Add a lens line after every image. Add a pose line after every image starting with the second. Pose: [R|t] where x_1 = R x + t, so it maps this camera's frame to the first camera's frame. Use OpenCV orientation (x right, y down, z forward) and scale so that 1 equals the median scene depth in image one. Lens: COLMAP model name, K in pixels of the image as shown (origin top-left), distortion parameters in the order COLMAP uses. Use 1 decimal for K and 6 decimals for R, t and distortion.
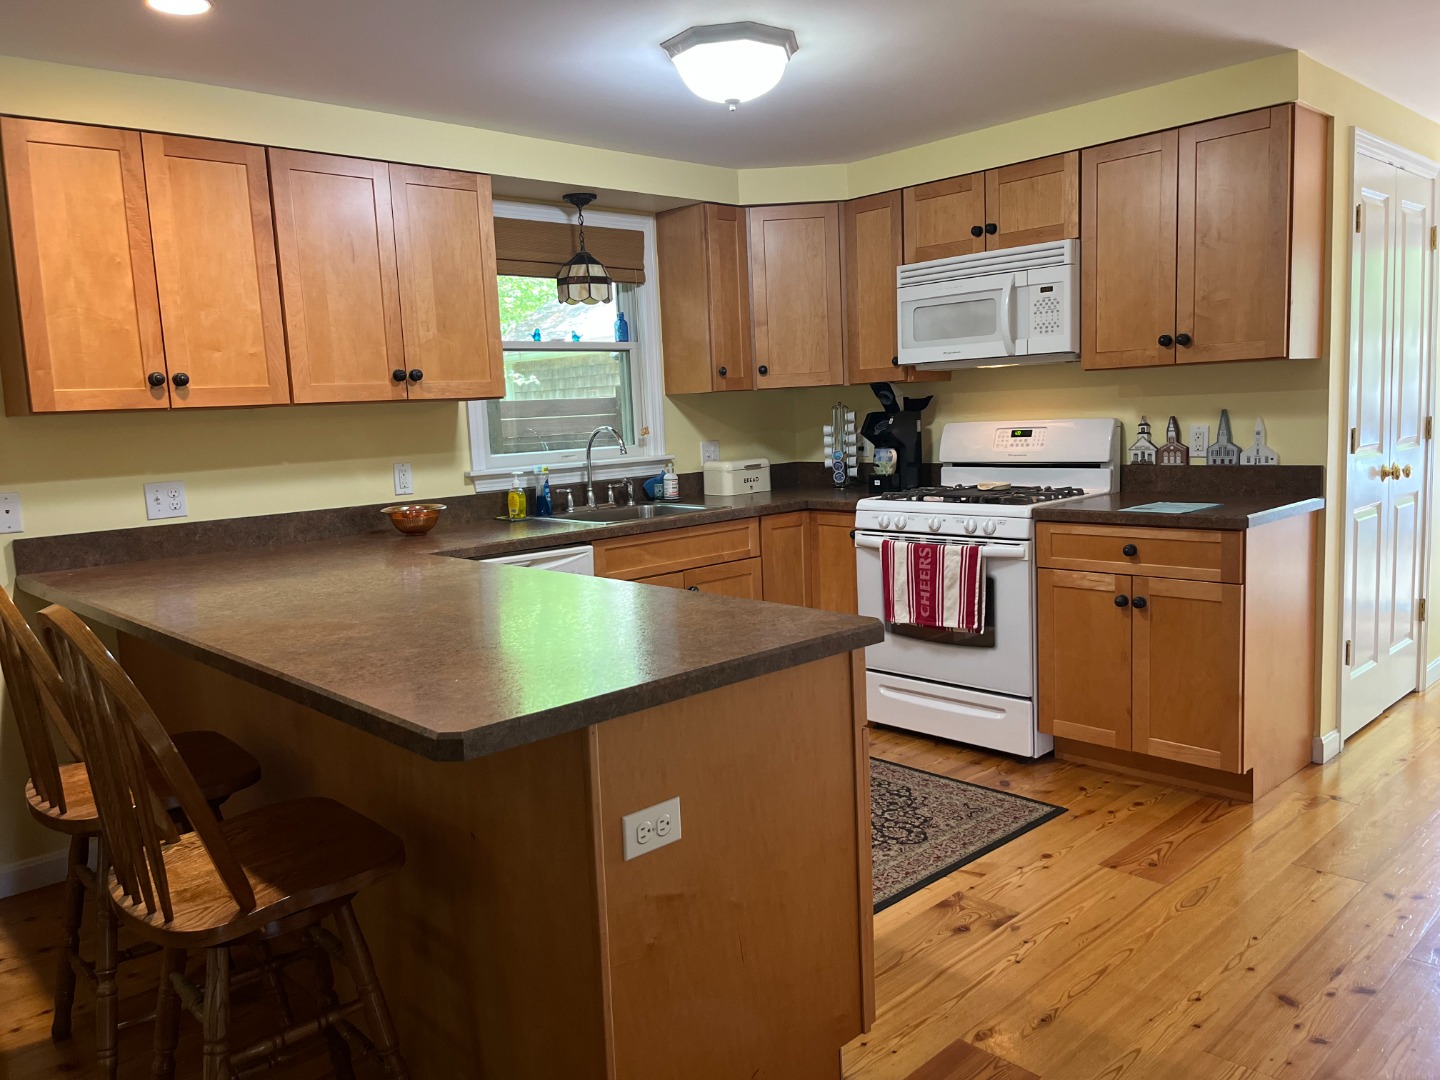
lens RADIAL K [[1076.0, 0, 721.4], [0, 1076.0, 539.3], [0, 0, 1]] dist [0.024813, -0.016686]
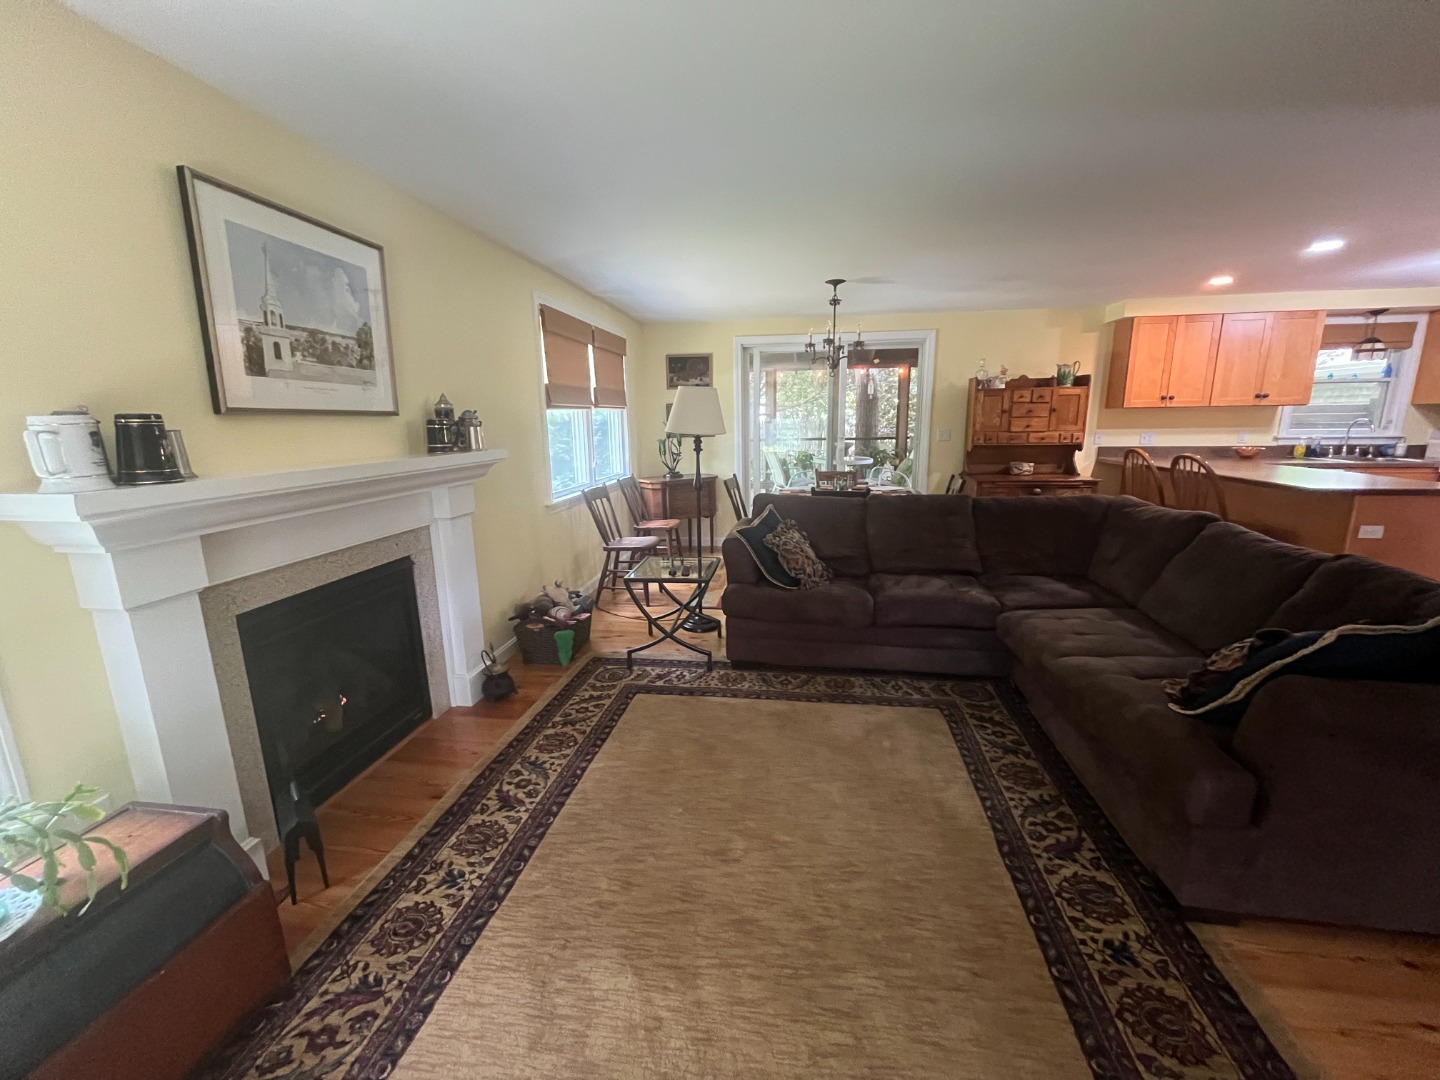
lens RADIAL K [[581.0, 0, 723.9], [0, 581.0, 543.4], [0, 0, 1]] dist [-0.001080, -0.000056]
pose [[0.620339, 0.195362, -0.759614, 0.029811], [-0.108427, 0.980544, 0.163636, 0.092286], [0.776803, -0.019146, 0.629452, -0.757222]]
